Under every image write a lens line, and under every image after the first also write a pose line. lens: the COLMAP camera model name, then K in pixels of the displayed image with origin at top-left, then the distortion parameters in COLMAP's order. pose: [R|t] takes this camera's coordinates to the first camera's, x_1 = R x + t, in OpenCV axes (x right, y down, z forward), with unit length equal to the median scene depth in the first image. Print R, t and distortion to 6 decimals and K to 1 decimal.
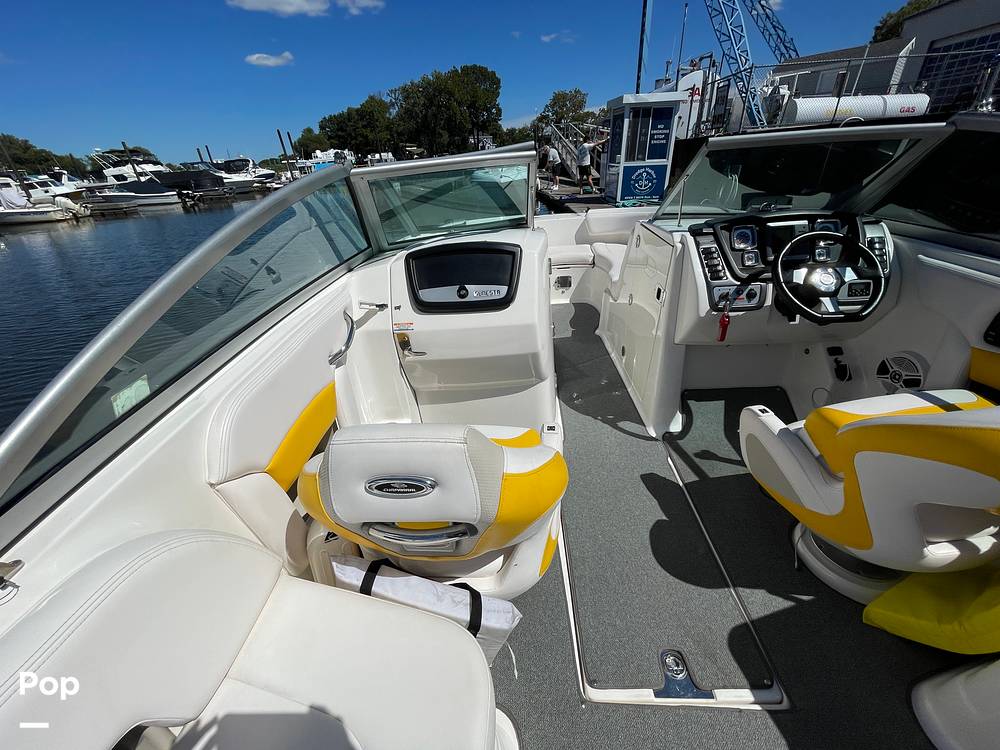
lens RADIAL K [[403.4, 0, 500.0], [0, 403.4, 375.0], [0, 0, 1]] dist [-0.000597, -0.002207]
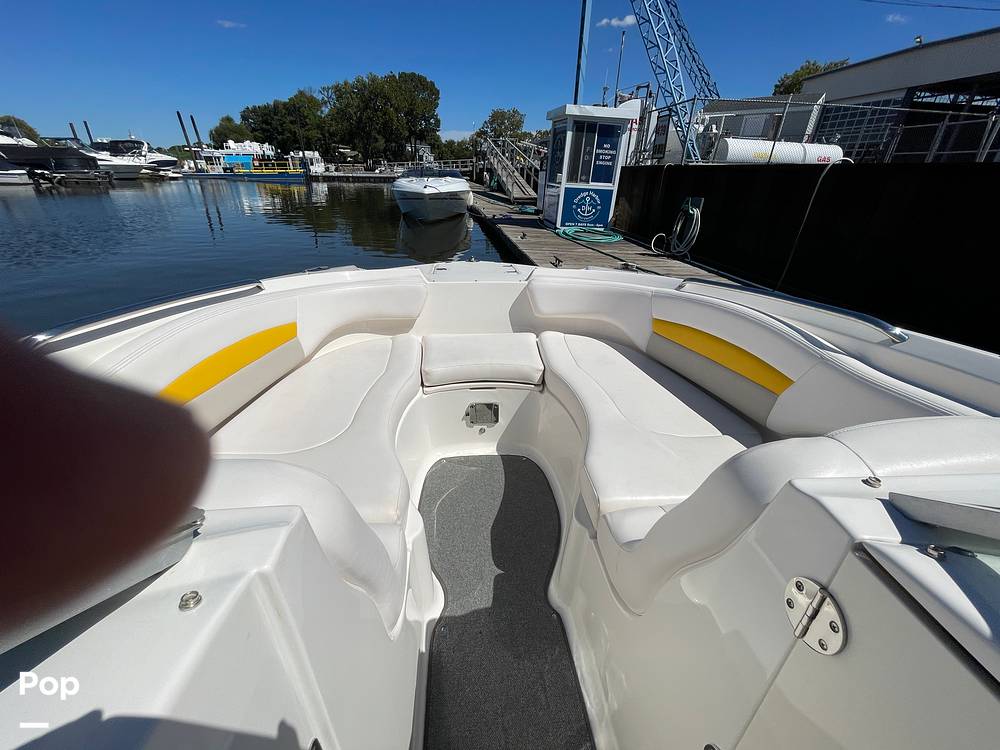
lens RADIAL K [[403.4, 0, 500.0], [0, 403.4, 375.0], [0, 0, 1]] dist [-0.000597, -0.002207]
pose [[0.987441, 0.017922, 0.156965, 0.014240], [-0.013452, 0.999474, -0.029498, -0.030475], [-0.157411, 0.027016, 0.987164, 0.061686]]
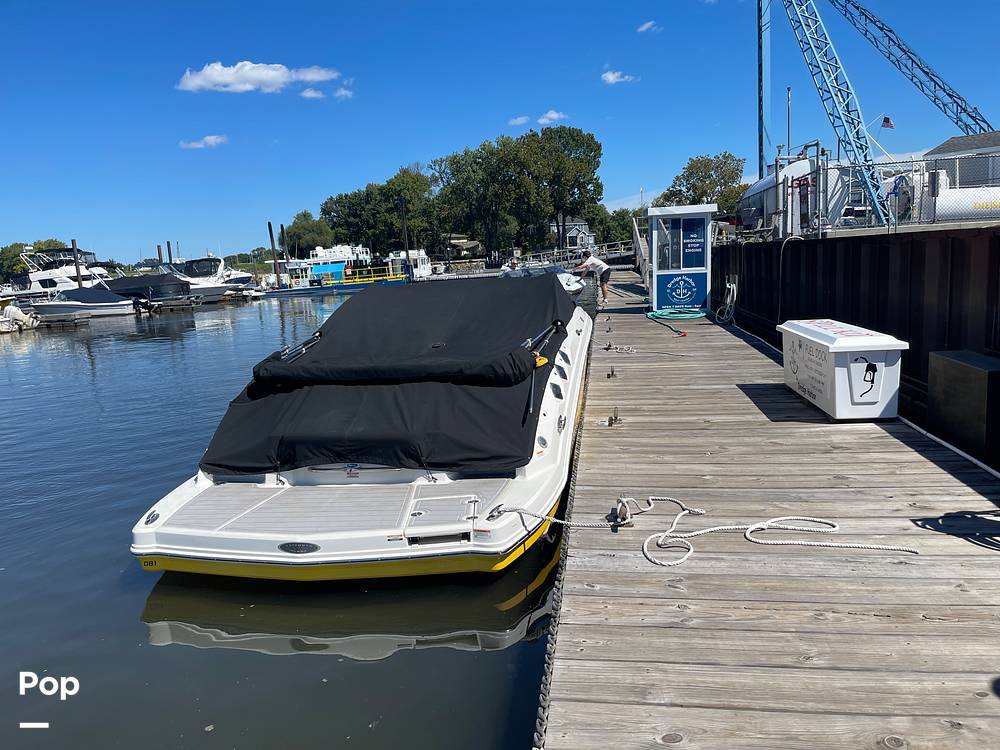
lens RADIAL K [[771.0, 0, 500.0], [0, 771.0, 375.0], [0, 0, 1]] dist [0.161029, -0.405025]
pose [[0.989860, 0.016416, -0.141094, 0.068667], [-0.062064, 0.943452, -0.325648, 0.094719], [0.127770, 0.331103, 0.934904, -0.200247]]
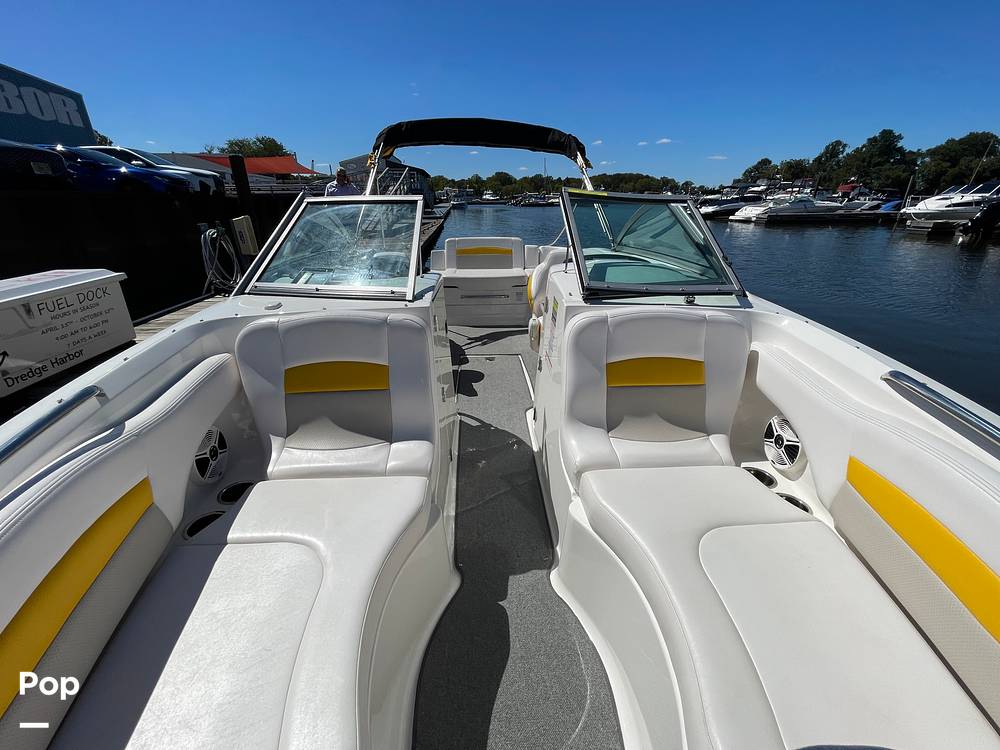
lens RADIAL K [[403.4, 0, 500.0], [0, 403.4, 375.0], [0, 0, 1]] dist [-0.000597, -0.002207]
pose [[-0.993971, 0.091581, -0.060295, 0.096966], [0.005044, 0.587504, 0.809206, -0.362793], [0.109531, 0.804023, -0.584423, 0.585263]]
